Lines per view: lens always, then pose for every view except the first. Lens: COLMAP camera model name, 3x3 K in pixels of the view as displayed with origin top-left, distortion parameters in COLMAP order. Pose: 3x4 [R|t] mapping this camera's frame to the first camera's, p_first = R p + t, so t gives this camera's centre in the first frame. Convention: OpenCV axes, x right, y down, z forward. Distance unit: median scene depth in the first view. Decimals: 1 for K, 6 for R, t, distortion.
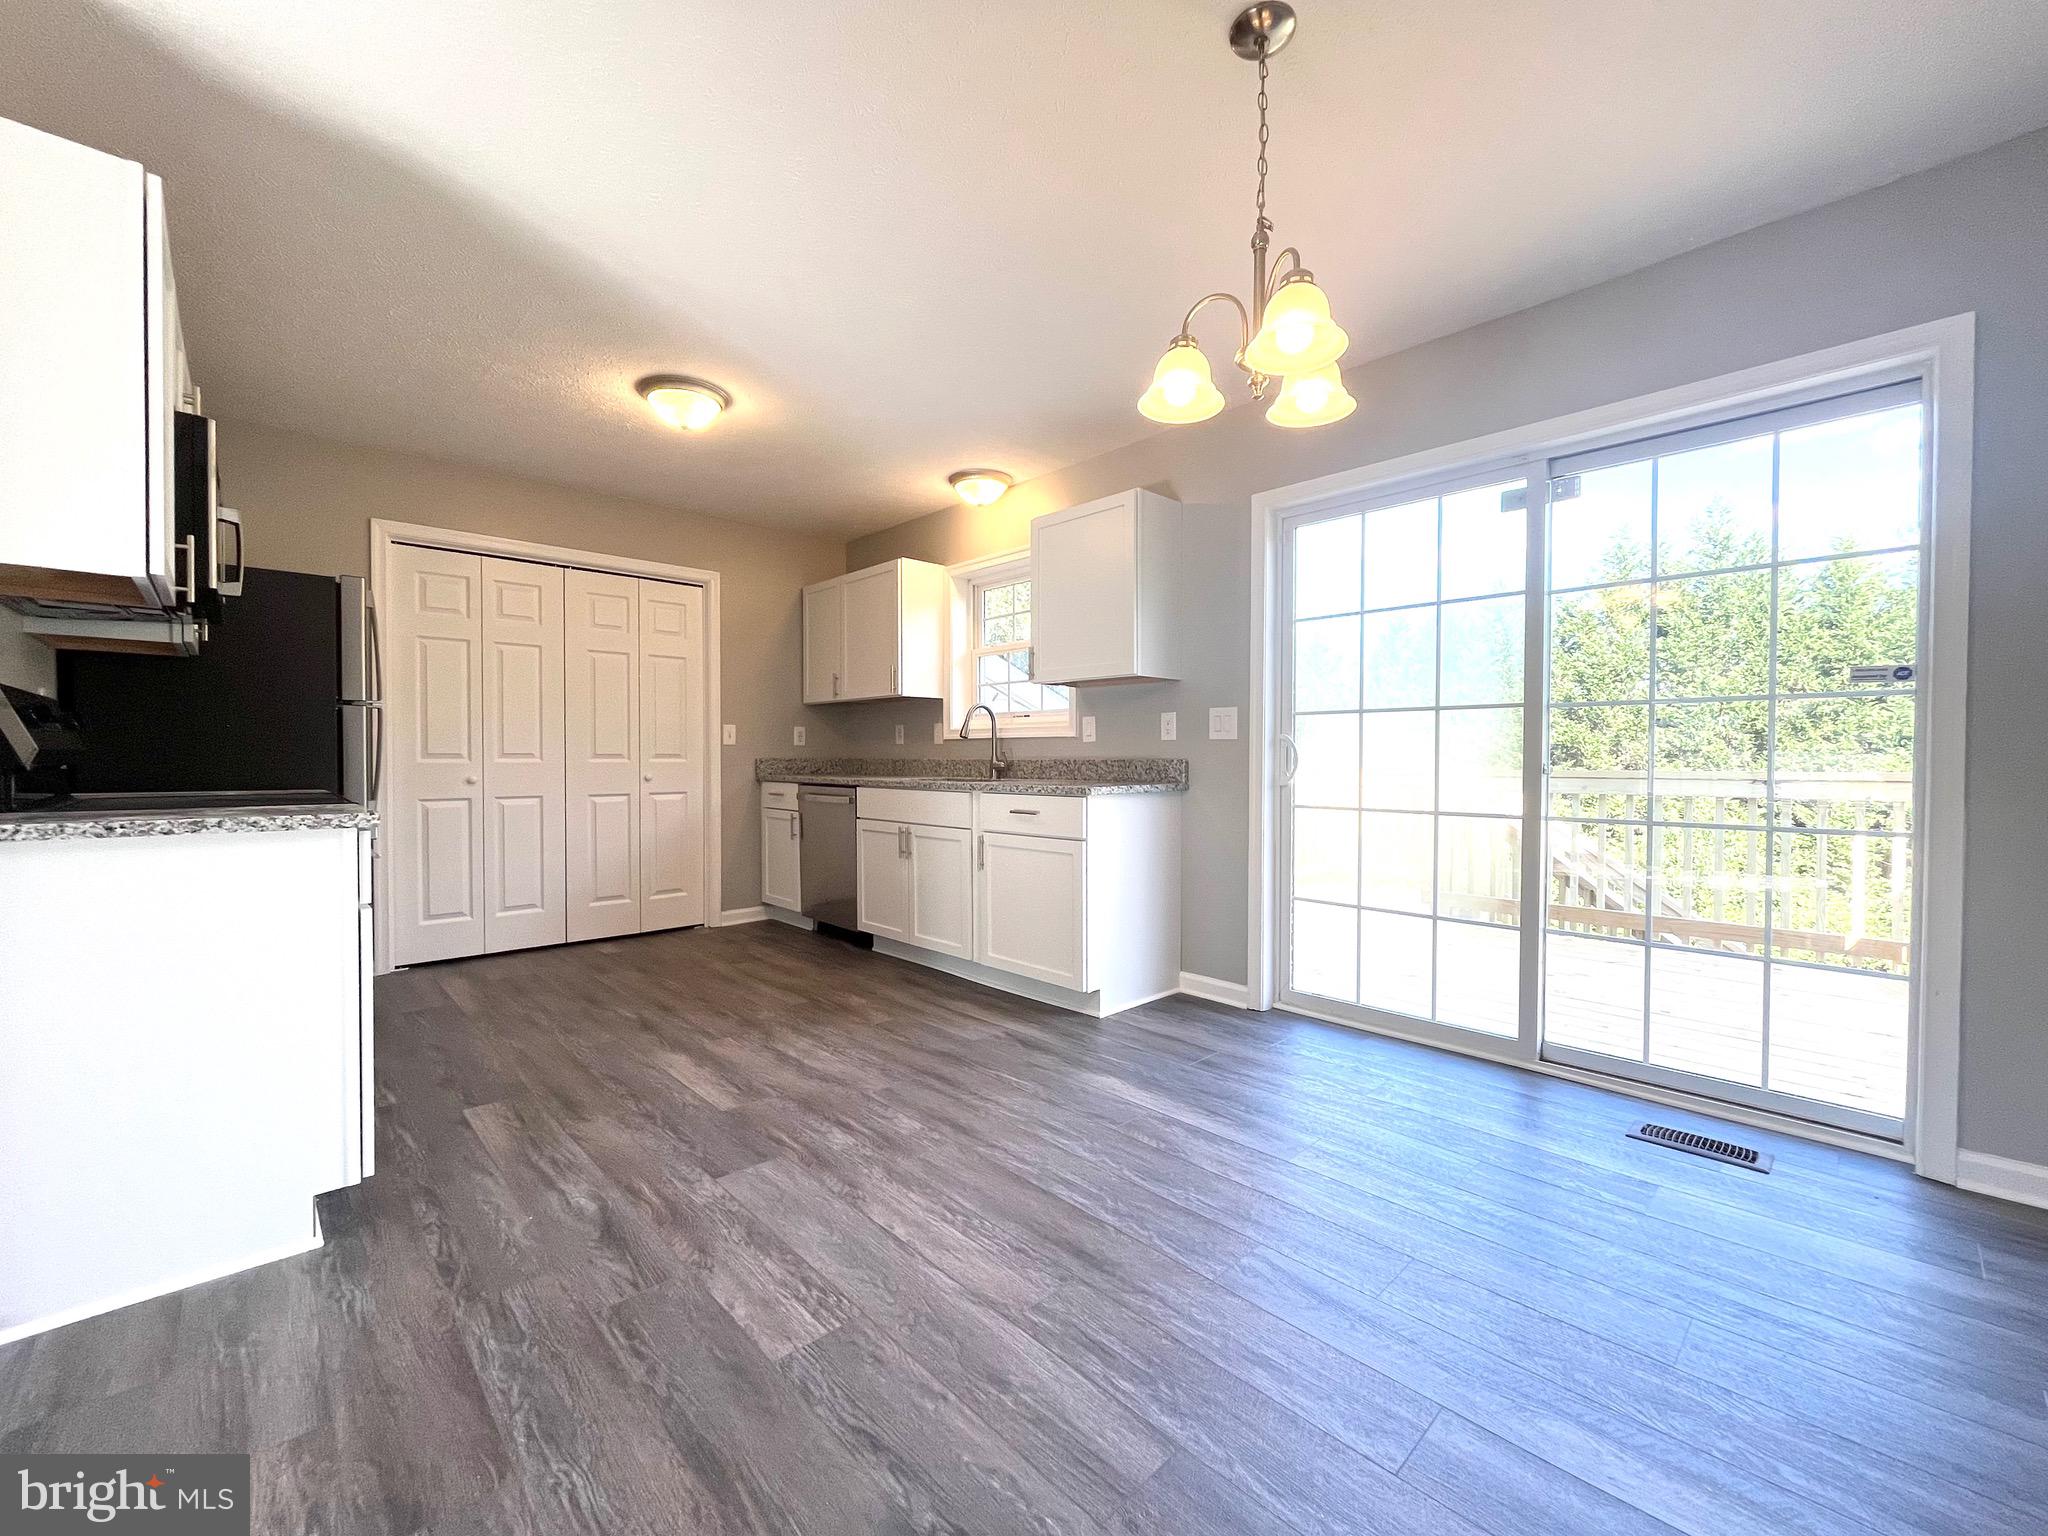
lens RADIAL K [[823.8, 0, 1020.3], [0, 823.8, 773.6], [0, 0, 1]] dist [-0.001036, -0.000384]
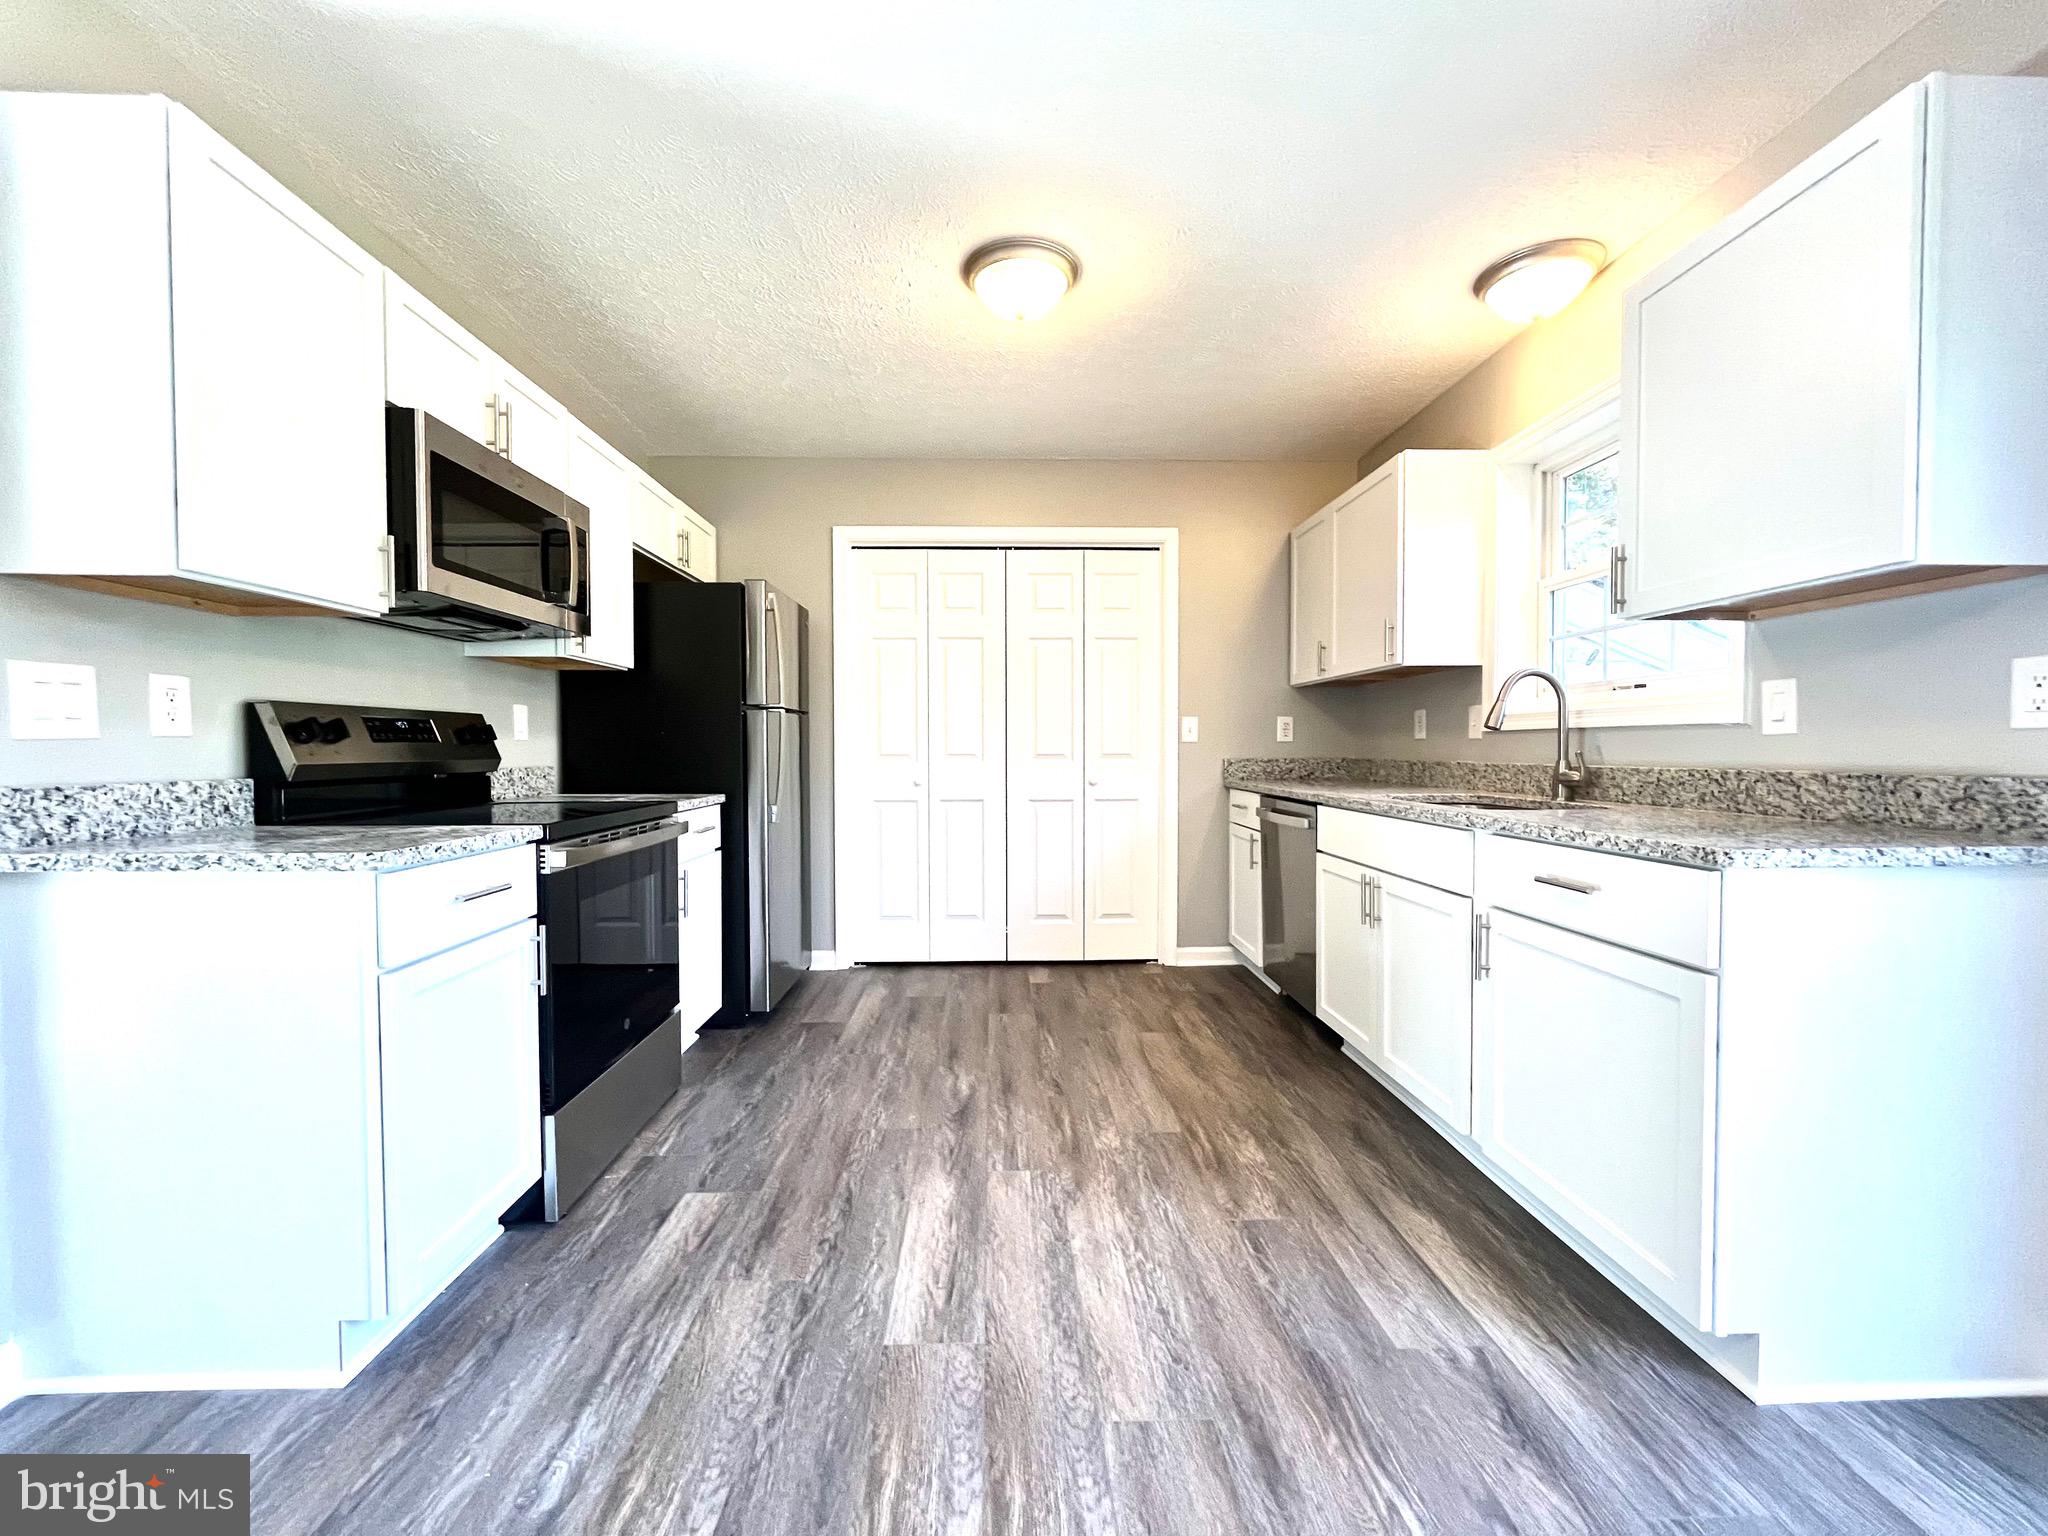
lens RADIAL K [[823.8, 0, 1020.3], [0, 823.8, 773.6], [0, 0, 1]] dist [-0.001036, -0.000384]
pose [[0.747217, 0.017131, -0.664359, 0.079021], [-0.009458, 0.999841, 0.015144, -0.020314], [0.664513, -0.005033, 0.747260, 0.397132]]
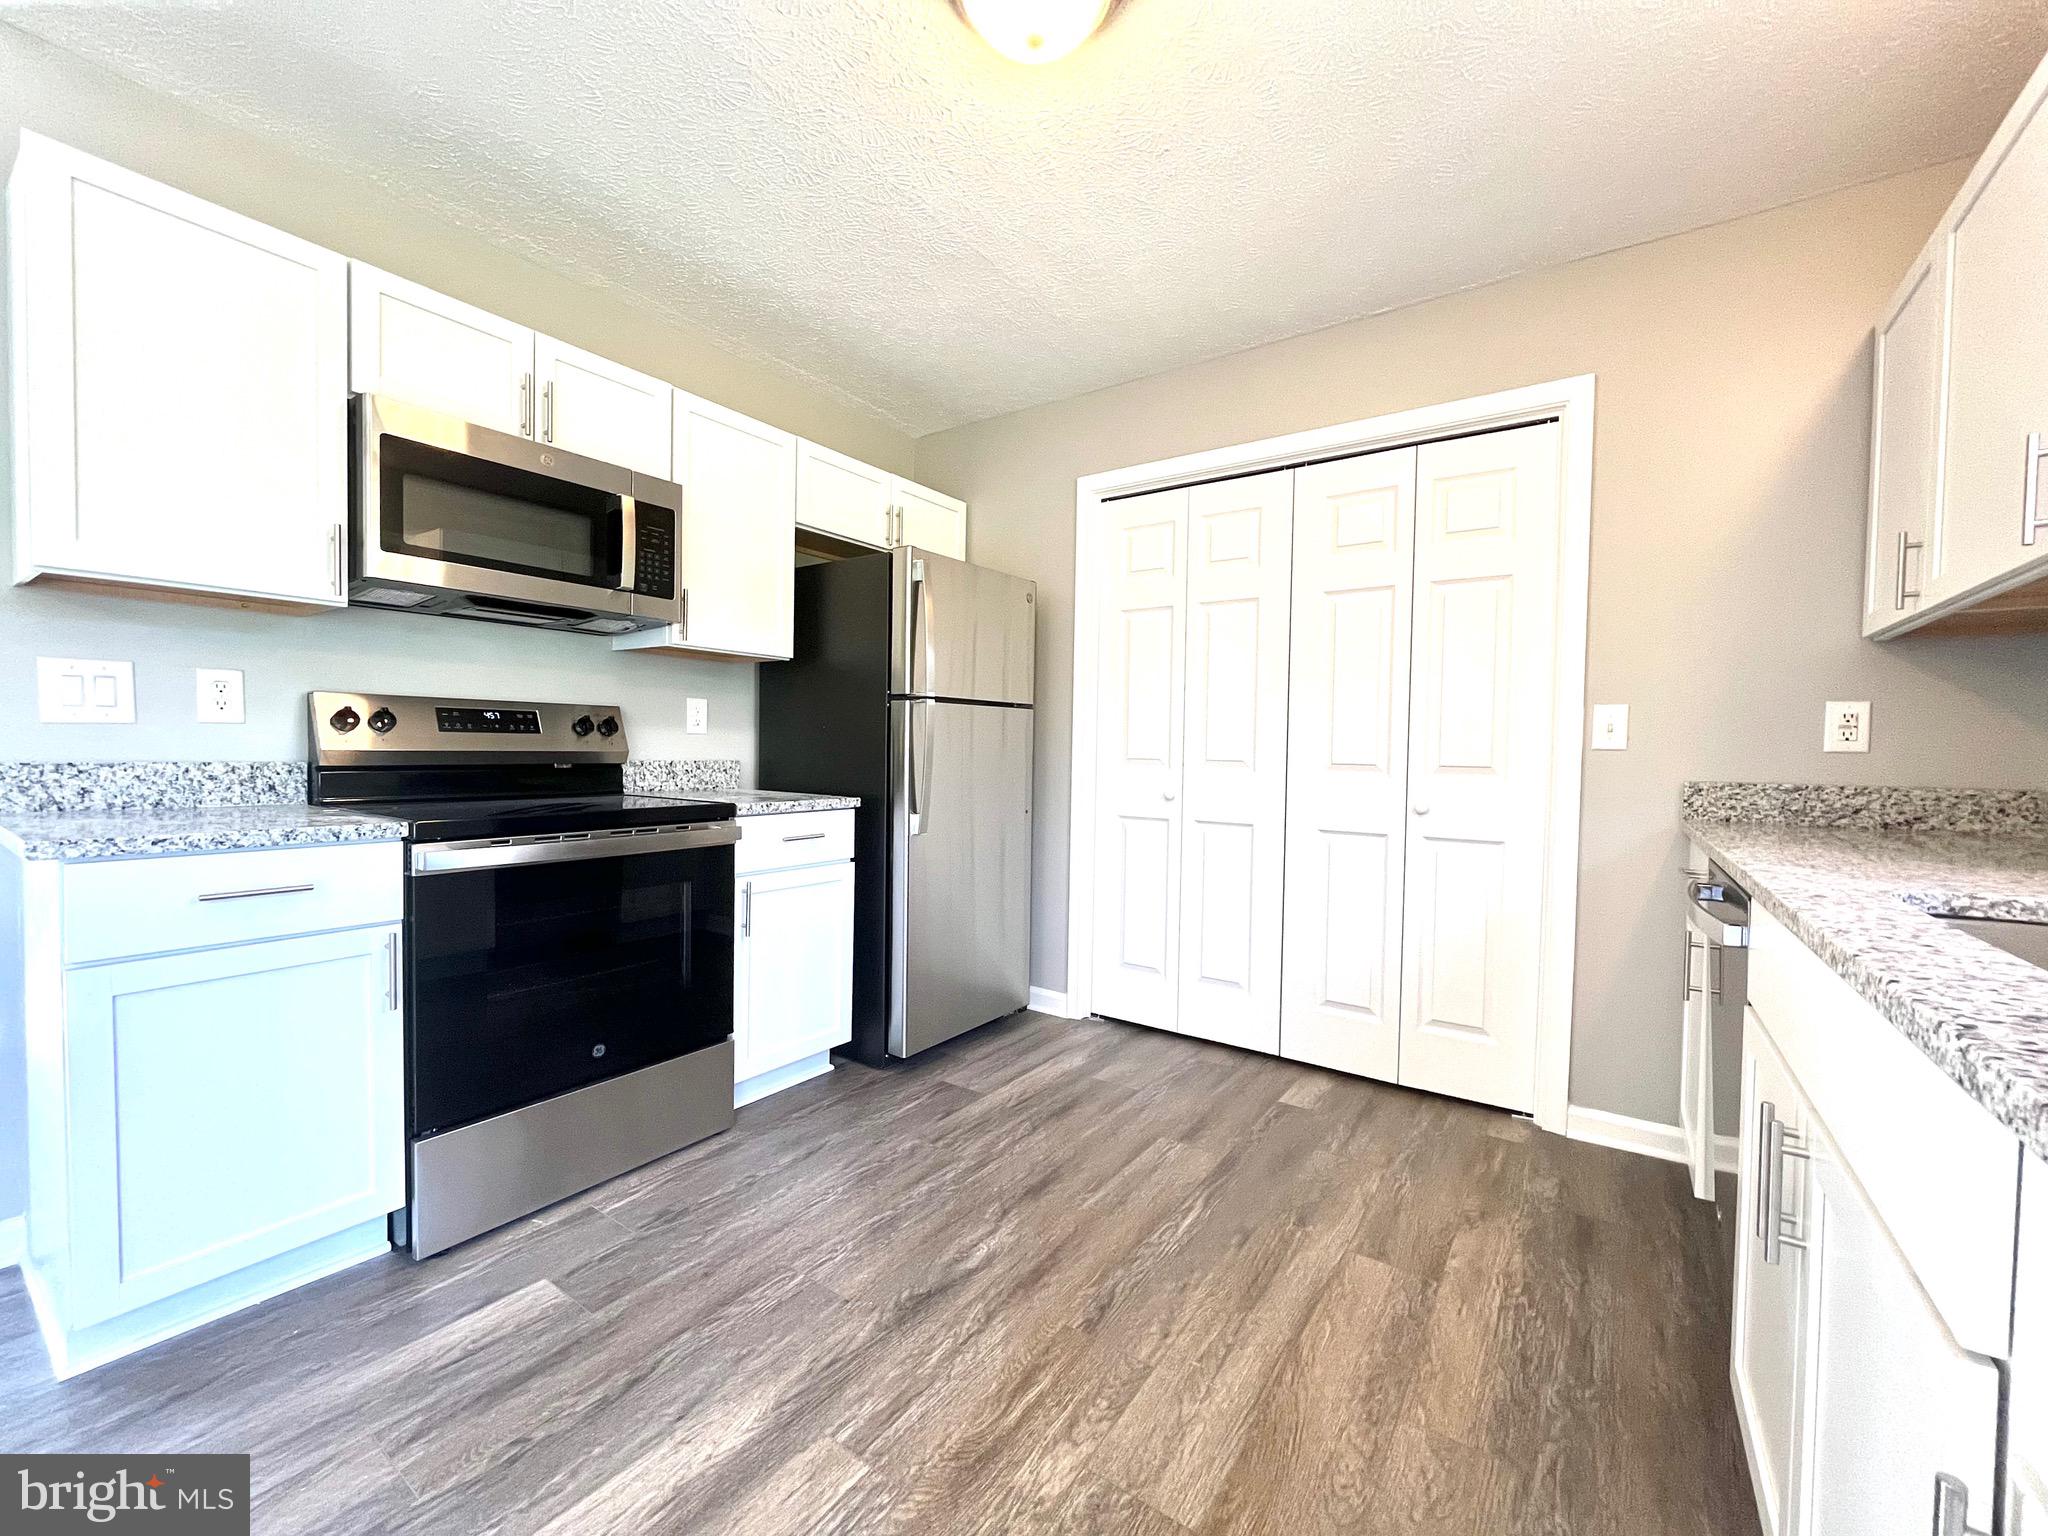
lens RADIAL K [[827.3, 0, 1022.7], [0, 827.3, 773.8], [0, 0, 1]] dist [-0.003270, -0.000295]
pose [[0.195524, 0.033280, -0.980134, 0.040533], [-0.036675, 0.998973, 0.026604, -0.029622], [0.980013, 0.030745, 0.196544, 0.815693]]
